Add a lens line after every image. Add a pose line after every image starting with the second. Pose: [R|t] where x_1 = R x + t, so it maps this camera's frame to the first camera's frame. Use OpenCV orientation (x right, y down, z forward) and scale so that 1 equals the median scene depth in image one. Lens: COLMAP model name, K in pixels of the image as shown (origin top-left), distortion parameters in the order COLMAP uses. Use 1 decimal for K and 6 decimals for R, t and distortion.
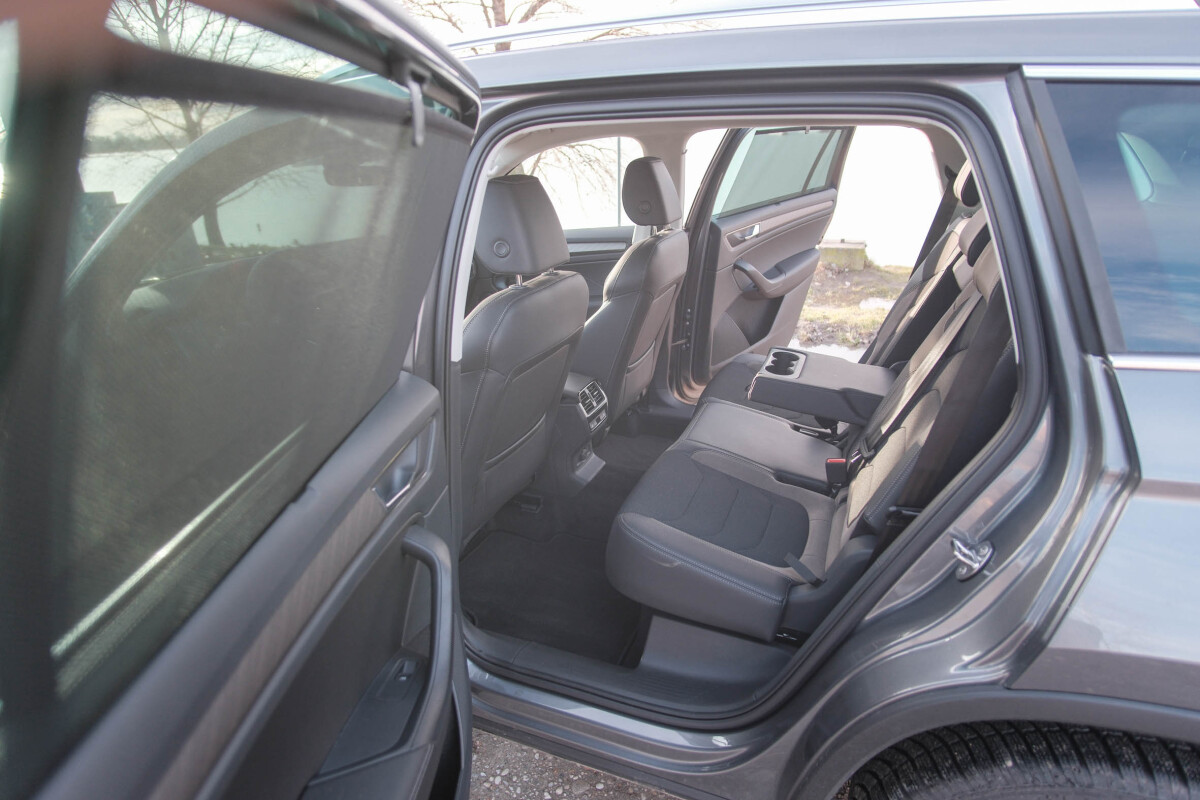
lens RADIAL K [[653.1, 0, 600.7], [0, 653.1, 395.2], [0, 0, 1]] dist [-0.032892, 0.009673]
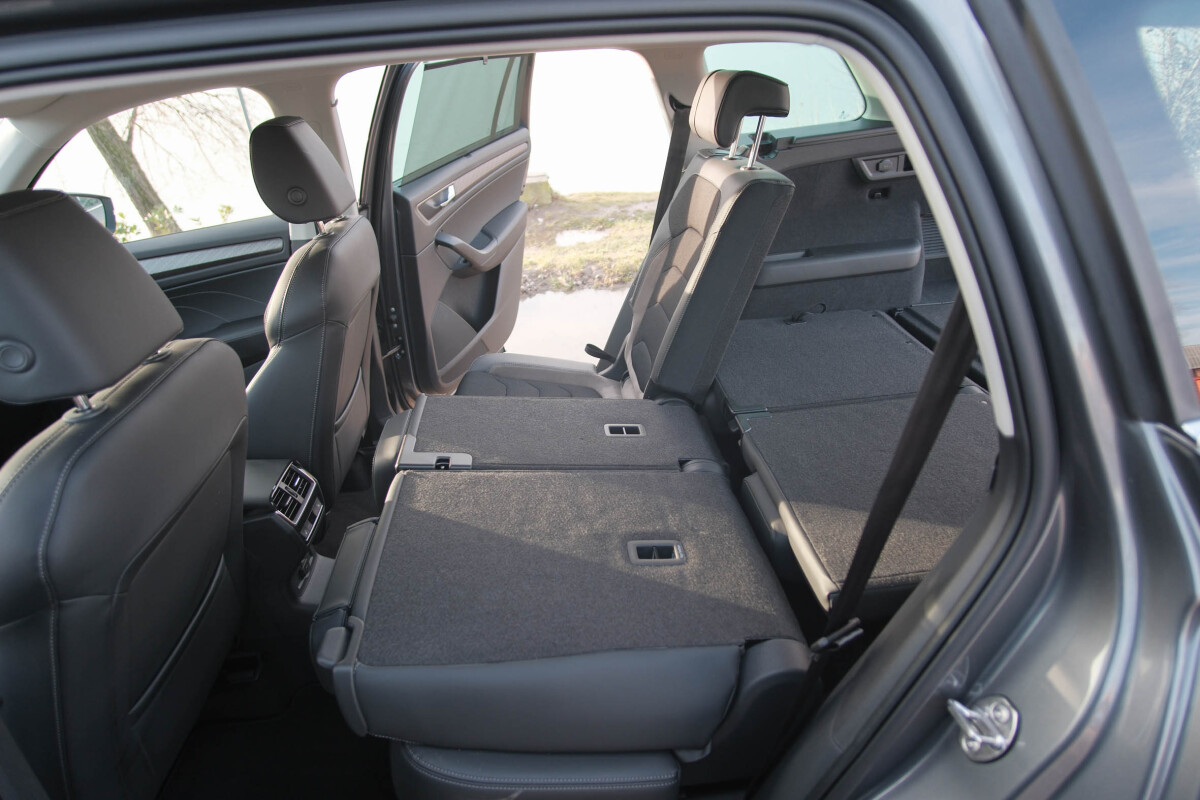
lens RADIAL K [[653.1, 0, 604.5], [0, 653.1, 394.4], [0, 0, 1]] dist [-0.032892, 0.009673]
pose [[0.877229, -0.258600, 0.404470, 0.029111], [0.220749, 0.965447, 0.138495, -0.140850], [-0.426309, -0.032206, 0.904004, 0.321700]]
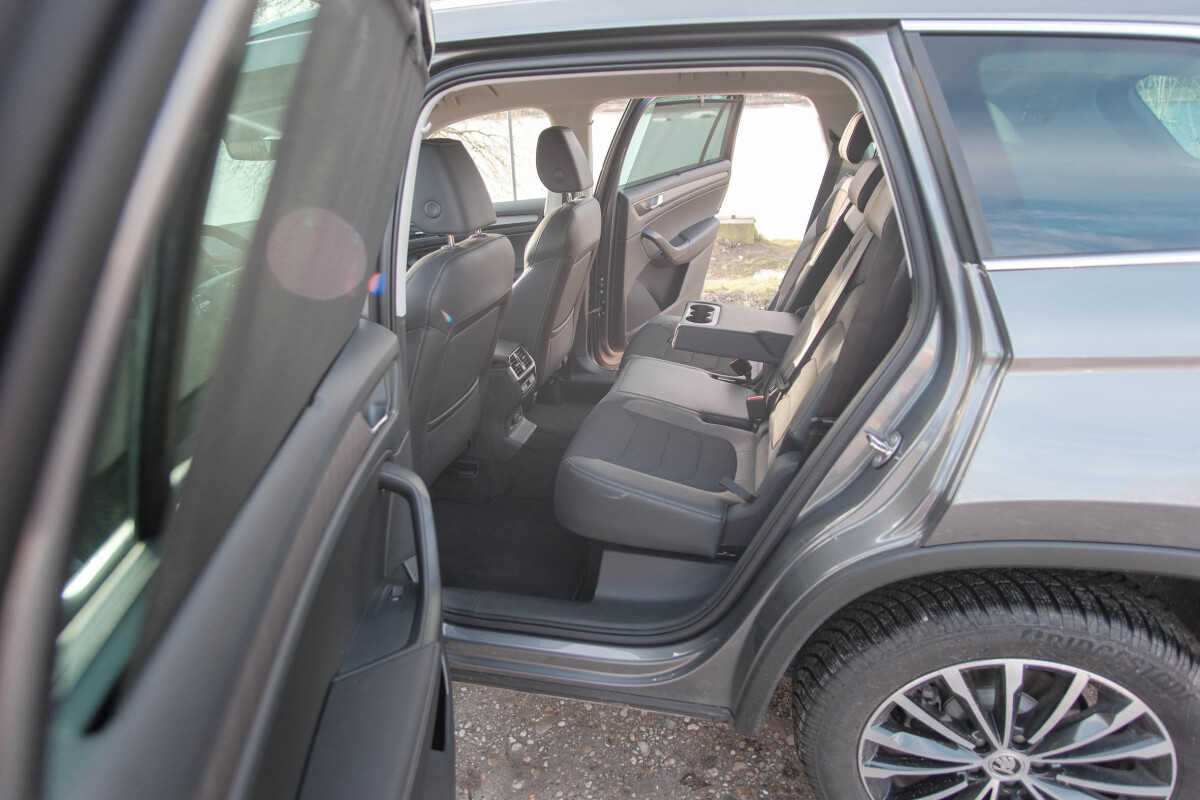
lens RADIAL K [[653.1, 0, 603.1], [0, 653.1, 396.6], [0, 0, 1]] dist [-0.032892, 0.009673]
pose [[0.986157, -0.072094, 0.149324, -0.052633], [0.069445, 0.997323, 0.022888, 0.054084], [-0.150575, -0.012202, 0.988523, -0.044832]]
